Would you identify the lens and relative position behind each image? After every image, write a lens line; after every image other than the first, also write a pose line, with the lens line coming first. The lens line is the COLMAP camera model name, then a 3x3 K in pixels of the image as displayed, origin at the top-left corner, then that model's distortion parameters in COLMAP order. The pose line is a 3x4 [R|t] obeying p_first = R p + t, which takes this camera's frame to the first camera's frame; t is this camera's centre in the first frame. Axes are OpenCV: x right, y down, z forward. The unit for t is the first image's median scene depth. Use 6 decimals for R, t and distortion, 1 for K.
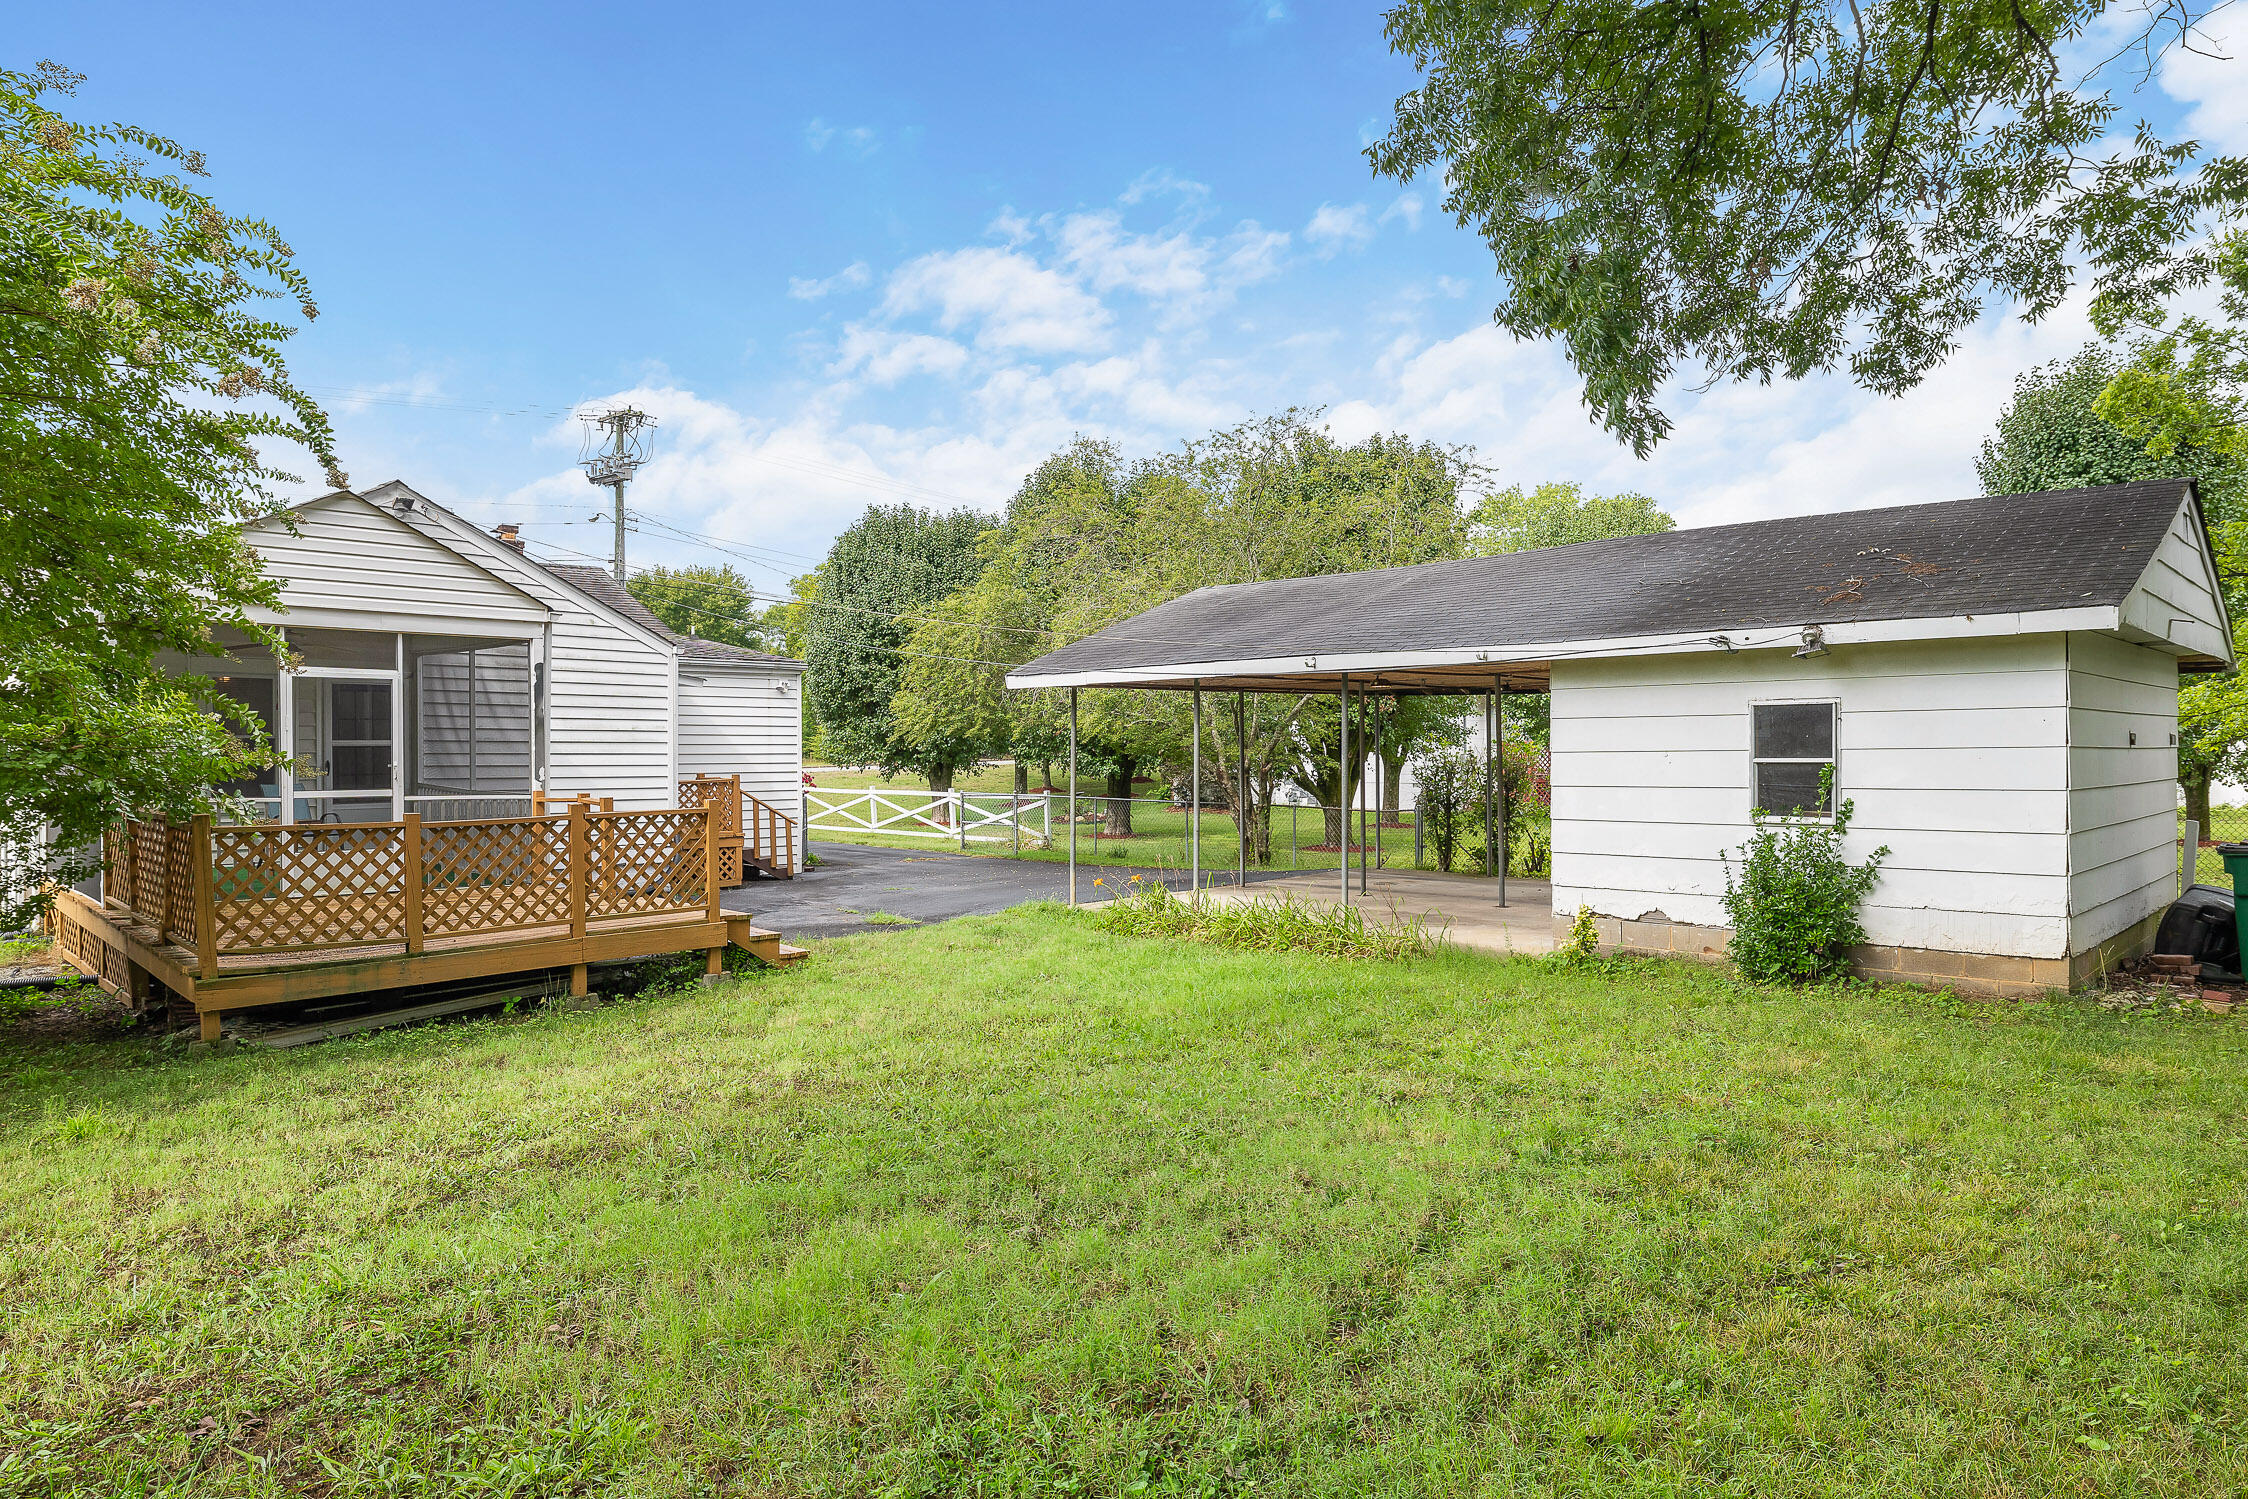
lens RADIAL K [[1390.5, 0, 1124.0], [0, 1390.5, 749.5], [0, 0, 1]] dist [-0.000936, 0.000005]
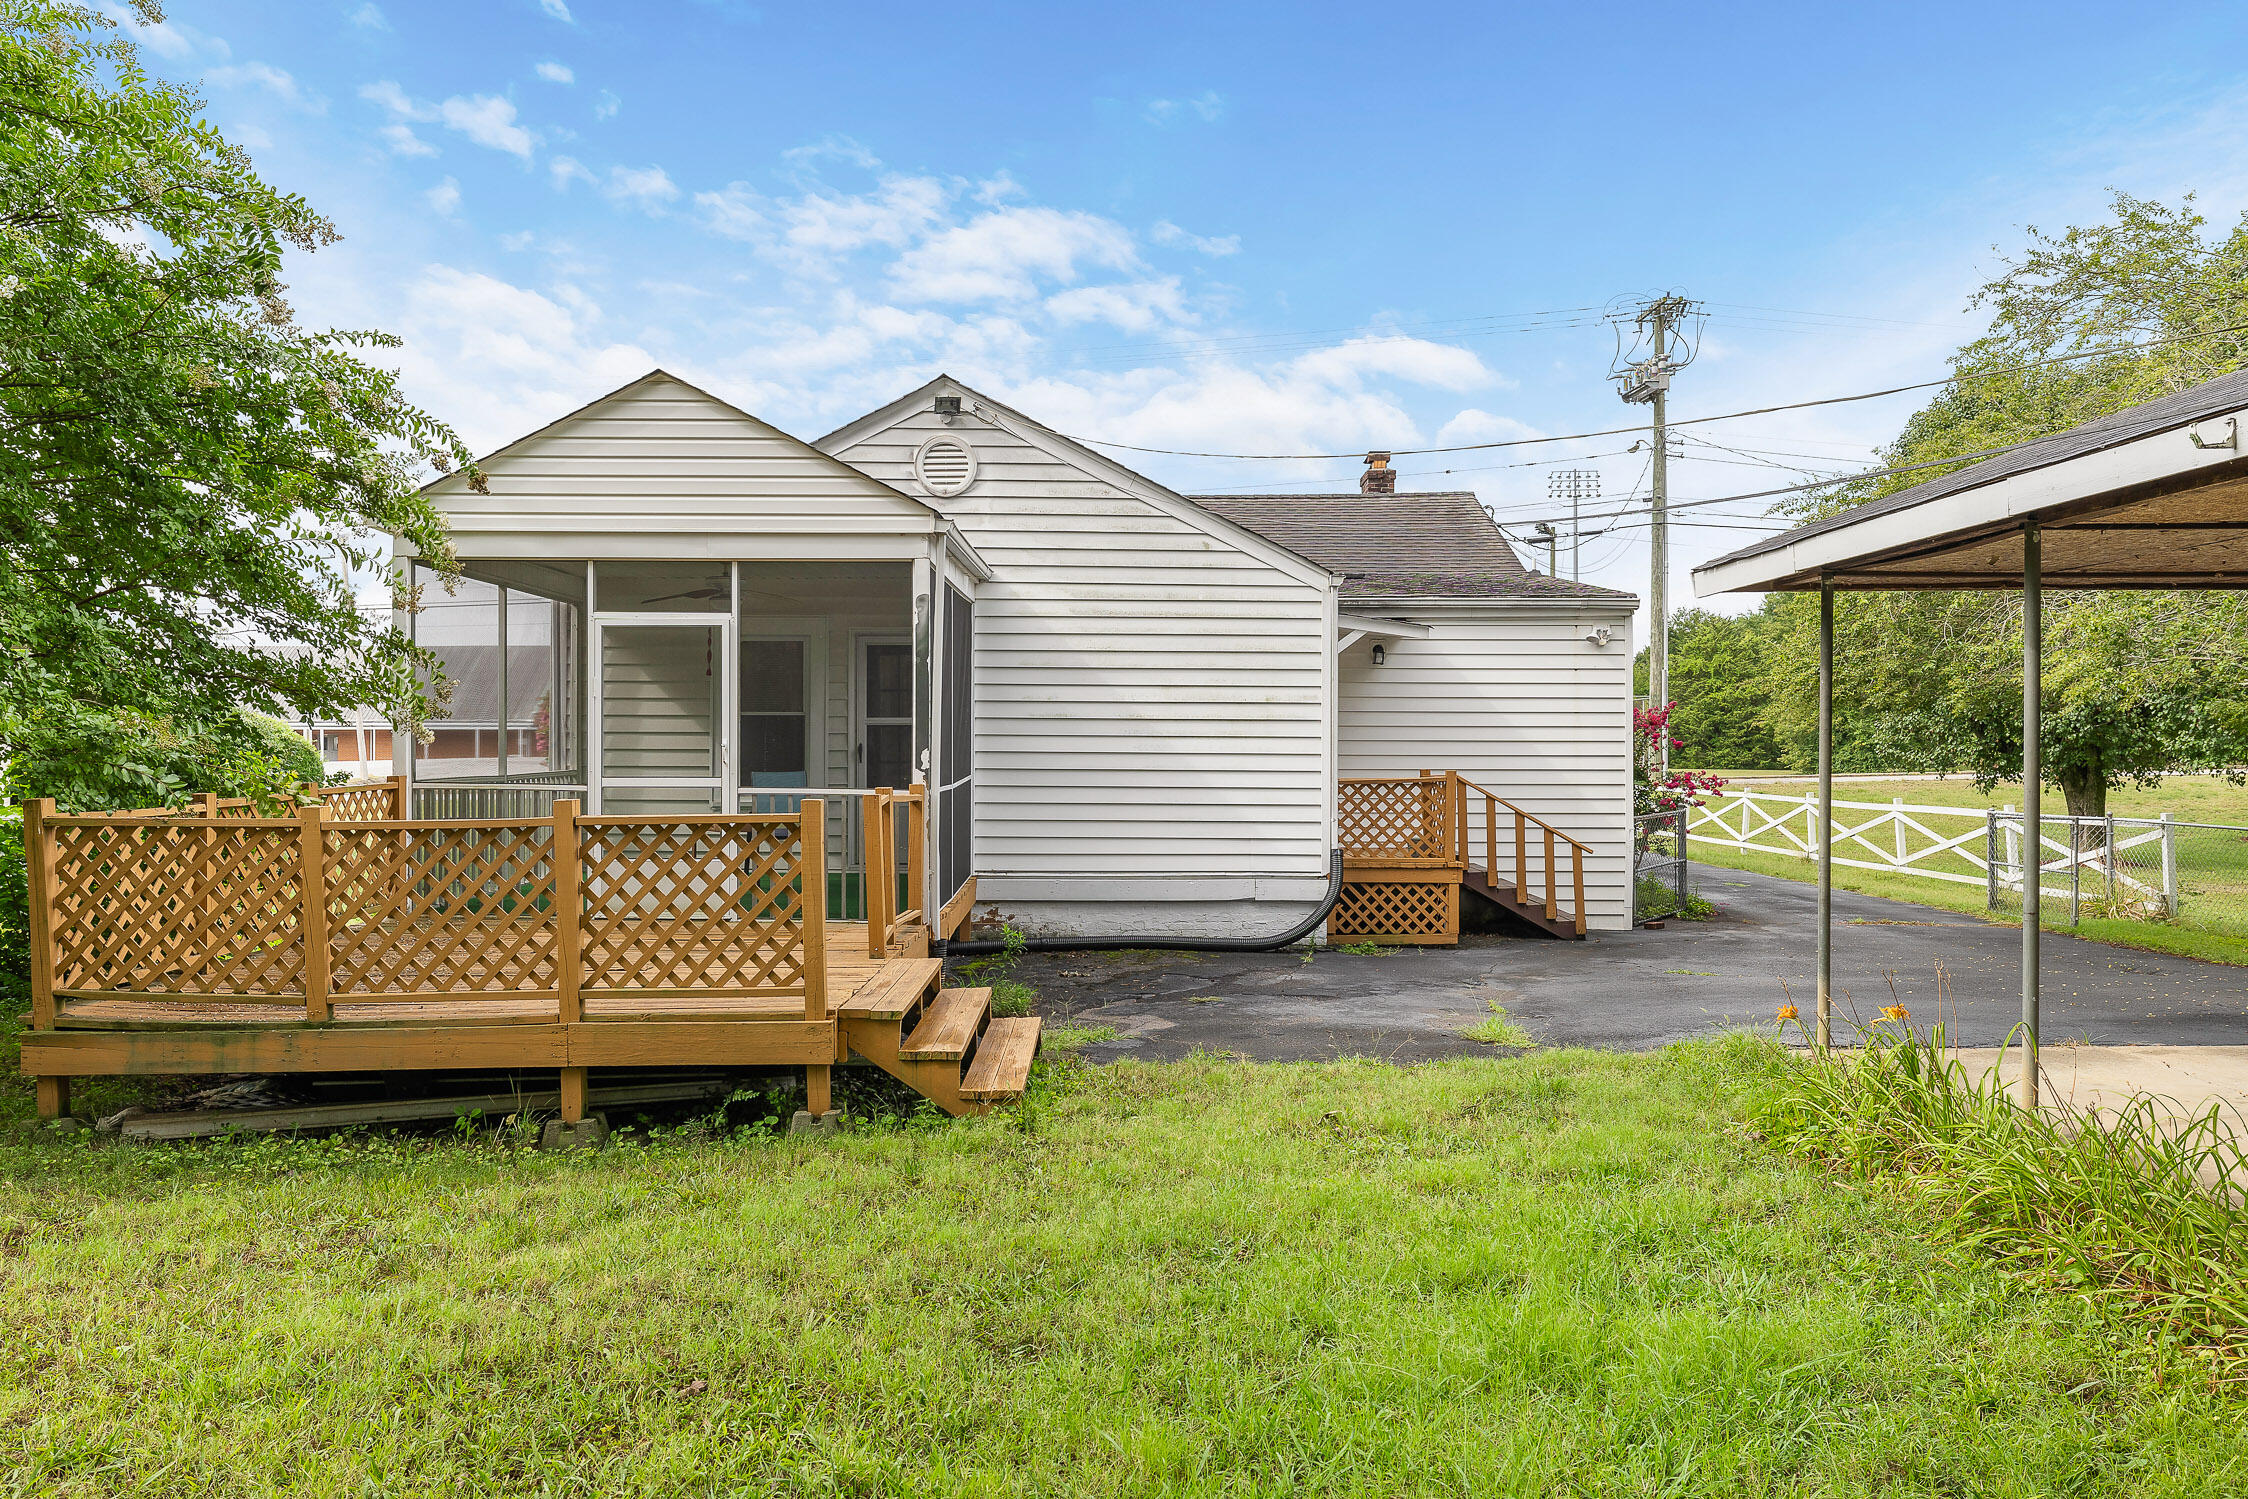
lens RADIAL K [[1650.5, 0, 1124.0], [0, 1650.5, 749.5], [0, 0, 1]] dist [0.009232, 0.000254]
pose [[0.715620, 0.001055, -0.698490, 0.153250], [-0.002782, 0.999995, -0.001340, 0.010131], [0.698485, 0.002902, 0.715619, 0.367606]]
